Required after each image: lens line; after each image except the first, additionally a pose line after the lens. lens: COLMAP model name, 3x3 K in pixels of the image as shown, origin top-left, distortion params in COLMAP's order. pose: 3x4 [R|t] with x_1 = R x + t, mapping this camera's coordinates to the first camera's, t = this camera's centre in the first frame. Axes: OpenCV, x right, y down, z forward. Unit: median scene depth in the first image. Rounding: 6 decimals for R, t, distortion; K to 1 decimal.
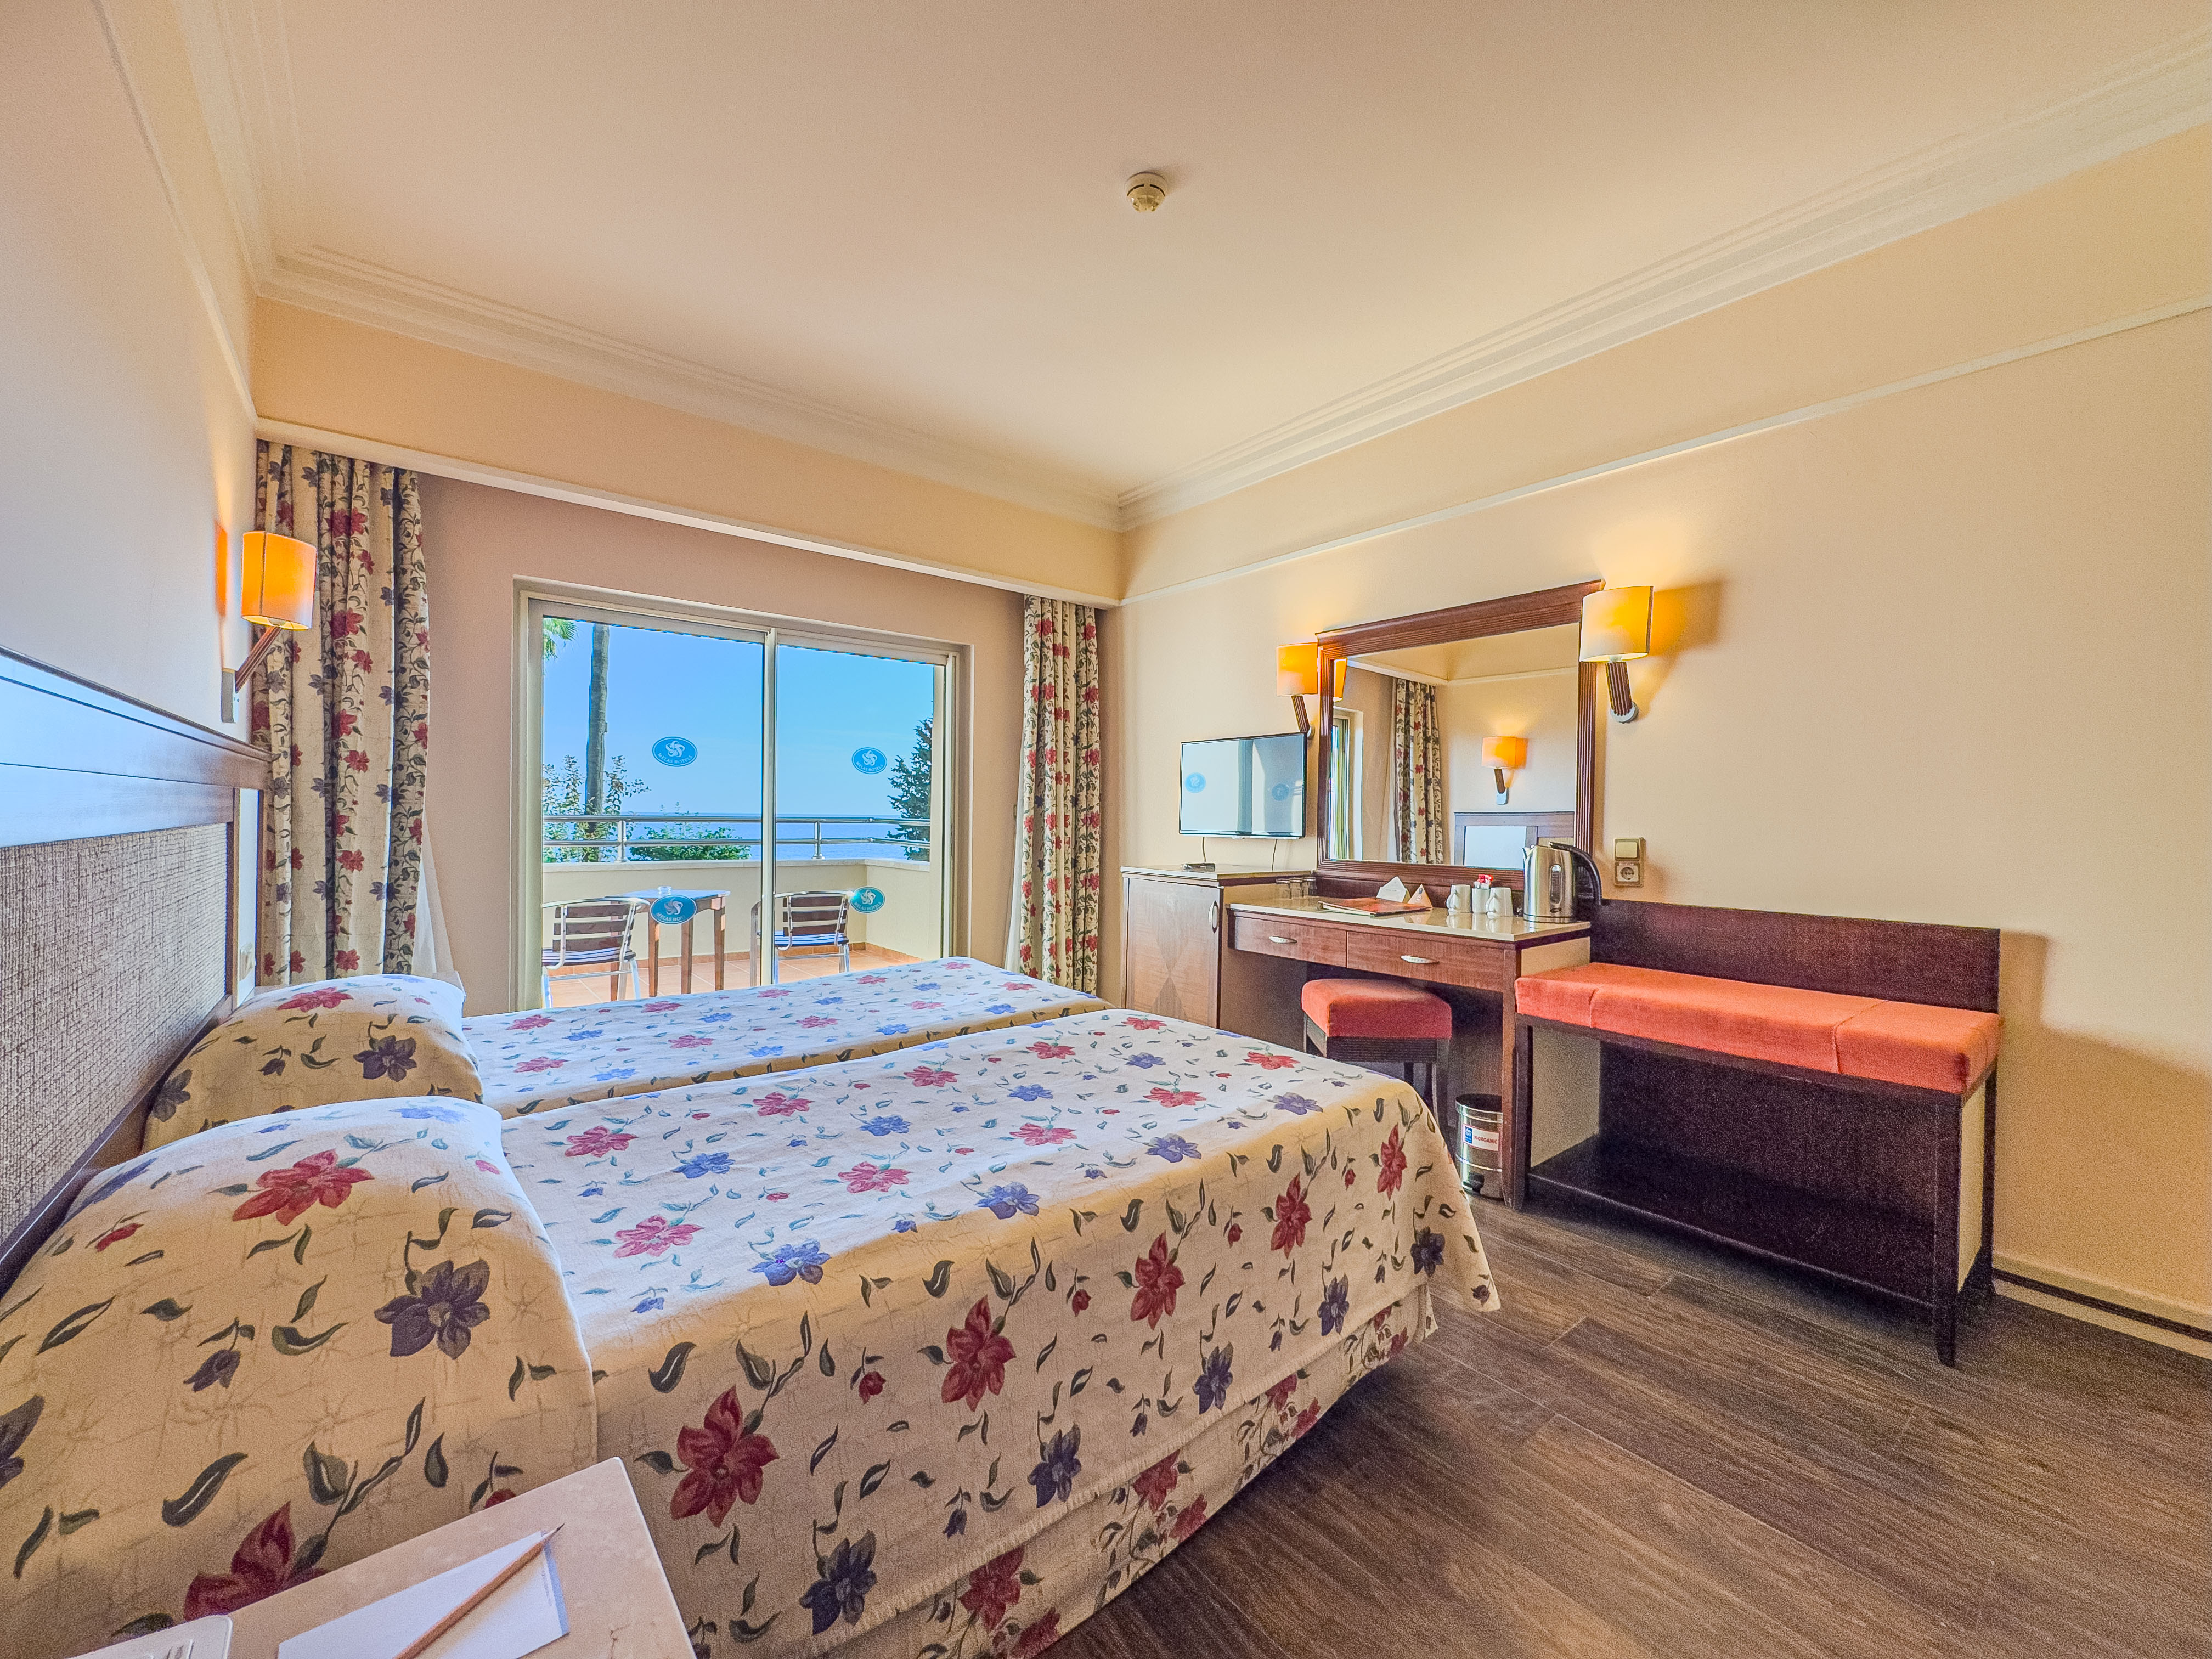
lens RADIAL K [[884.7, 0, 1106.0], [0, 884.7, 829.5], [0, 0, 1]] dist [-0.002097, -0.000015]
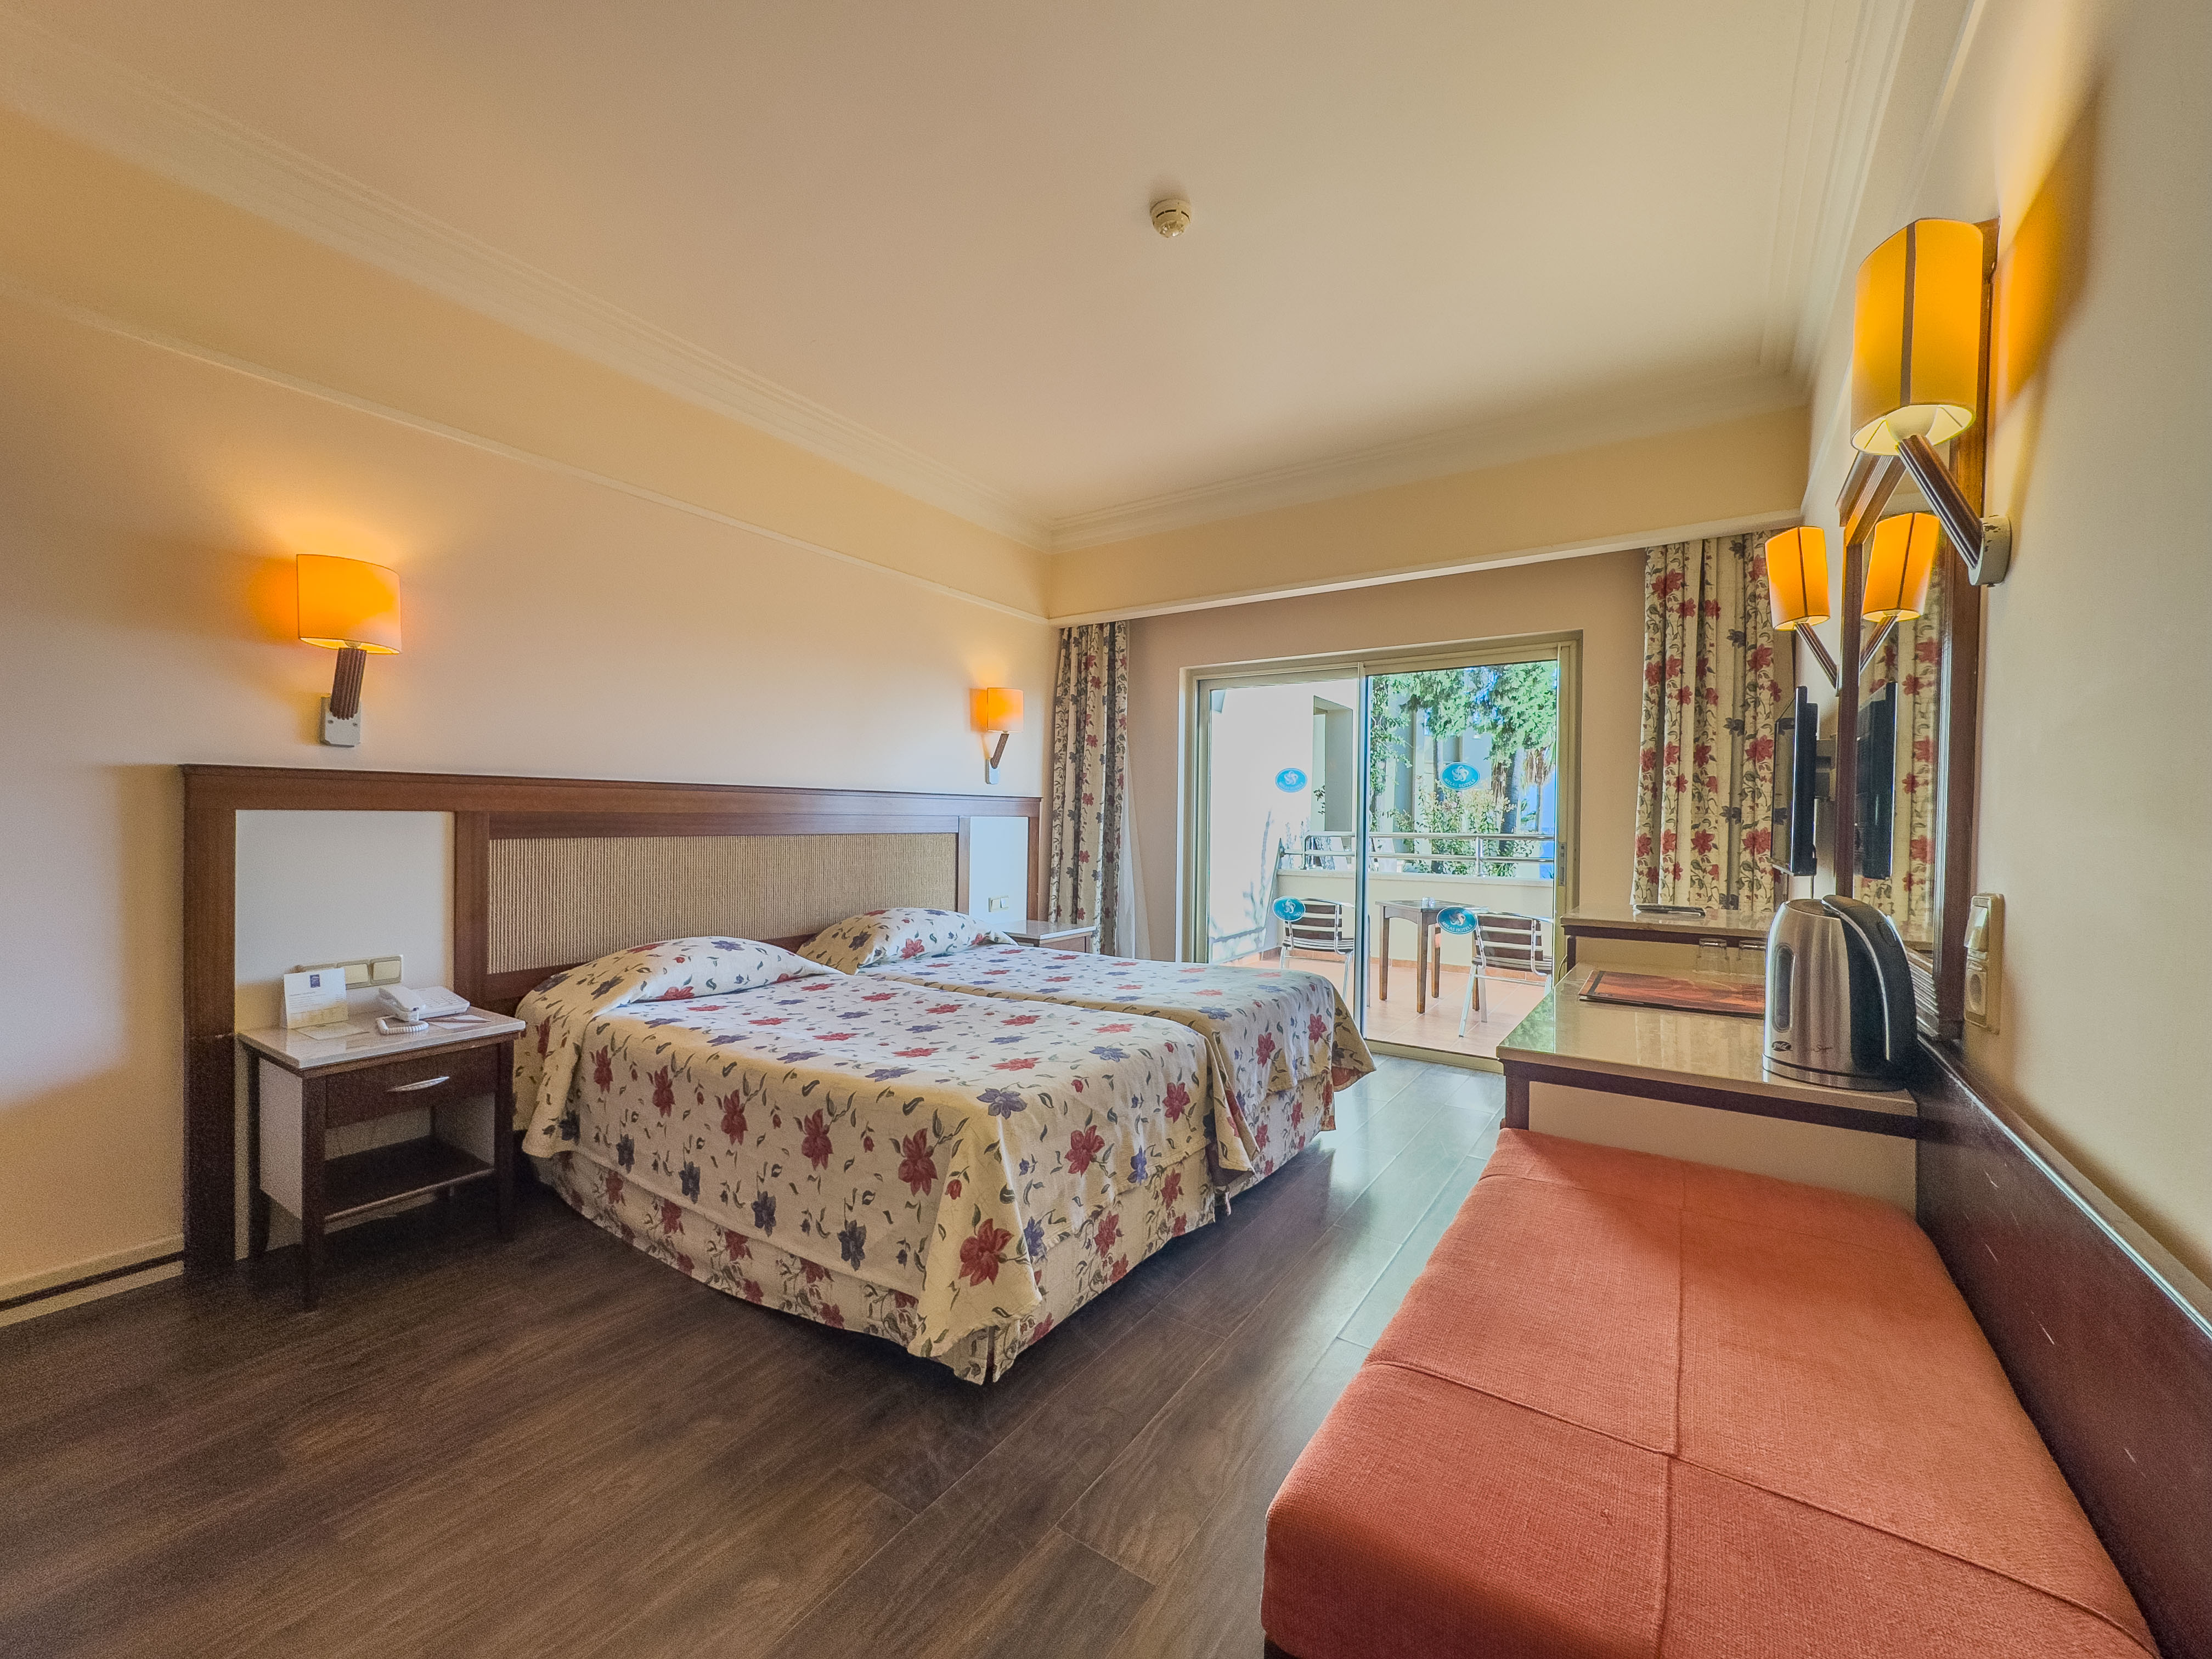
lens RADIAL K [[884.7, 0, 1106.0], [0, 884.7, 829.5], [0, 0, 1]] dist [-0.002097, -0.000015]
pose [[0.291709, -0.000489, -0.956507, 0.832501], [-0.021115, 0.999753, -0.006950, -0.007344], [0.956274, 0.022224, 0.291626, 0.540694]]
